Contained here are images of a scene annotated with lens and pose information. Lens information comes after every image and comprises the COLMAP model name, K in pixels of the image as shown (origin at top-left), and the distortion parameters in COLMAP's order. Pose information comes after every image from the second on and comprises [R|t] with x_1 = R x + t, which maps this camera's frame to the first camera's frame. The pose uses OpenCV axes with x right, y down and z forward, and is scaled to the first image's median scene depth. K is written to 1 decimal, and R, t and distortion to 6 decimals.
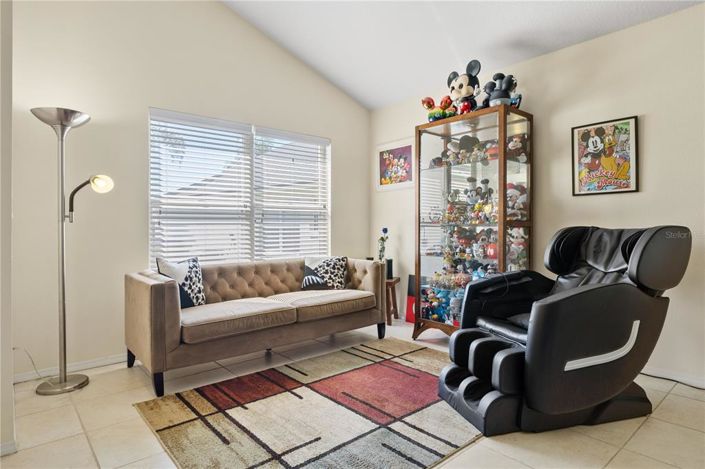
lens RADIAL K [[400.1, 0, 352.9], [0, 400.1, 228.5], [0, 0, 1]] dist [-0.015058, 0.001798]
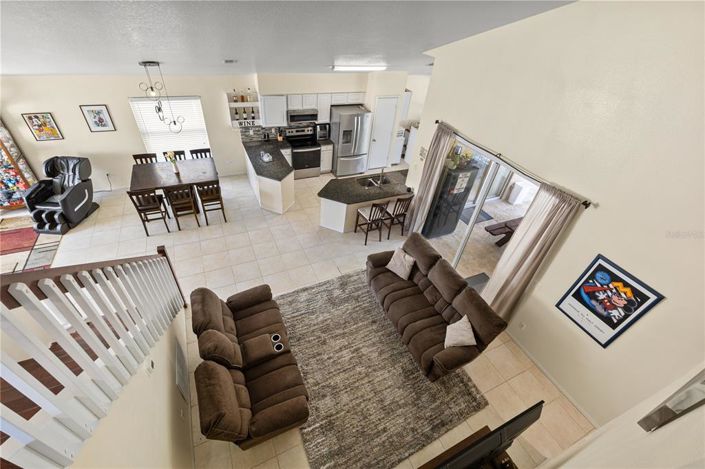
lens RADIAL K [[304.1, 0, 352.9], [0, 304.1, 234.2], [0, 0, 1]] dist [0.002374, -0.000207]
pose [[0.257542, -0.583276, 0.770364, -0.735029], [-0.089089, 0.779529, 0.619999, -0.946993], [-0.962151, -0.228307, 0.148798, -1.297924]]
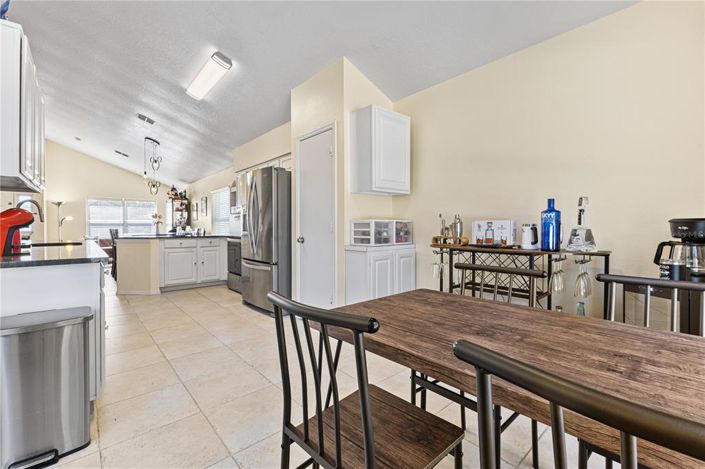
lens RADIAL K [[304.1, 0, 349.4], [0, 304.1, 230.3], [0, 0, 1]] dist [0.002374, -0.000207]
pose [[0.999803, 0.001405, 0.019816, 1.979607], [-0.001471, 0.999994, 0.003286, 0.004225], [-0.019811, -0.003315, 0.999798, -1.997246]]
